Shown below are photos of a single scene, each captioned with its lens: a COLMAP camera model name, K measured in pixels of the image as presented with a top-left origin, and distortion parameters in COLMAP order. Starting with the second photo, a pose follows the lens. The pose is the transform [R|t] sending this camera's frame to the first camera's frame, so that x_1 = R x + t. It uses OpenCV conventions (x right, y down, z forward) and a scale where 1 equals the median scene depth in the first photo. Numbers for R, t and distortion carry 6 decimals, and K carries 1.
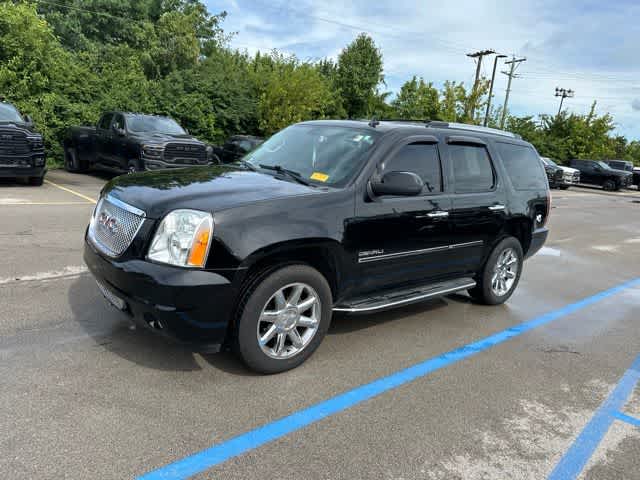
lens RADIAL K [[453.1, 0, 317.6], [0, 453.1, 239.1], [0, 0, 1]] dist [0.034667, -0.040262]
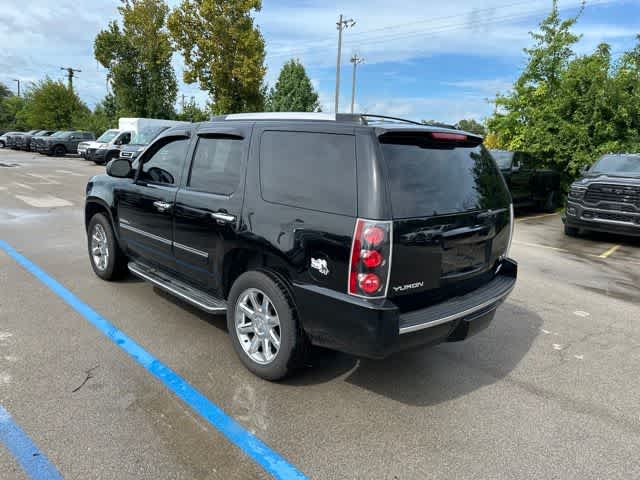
lens RADIAL K [[453.1, 0, 320.1], [0, 453.1, 246.6], [0, 0, 1]] dist [0.034667, -0.040262]
pose [[0.089454, 0.129484, -0.987538, 1.145848], [-0.254192, 0.961647, 0.103063, -0.139656], [0.963008, 0.241805, 0.118937, 1.075927]]
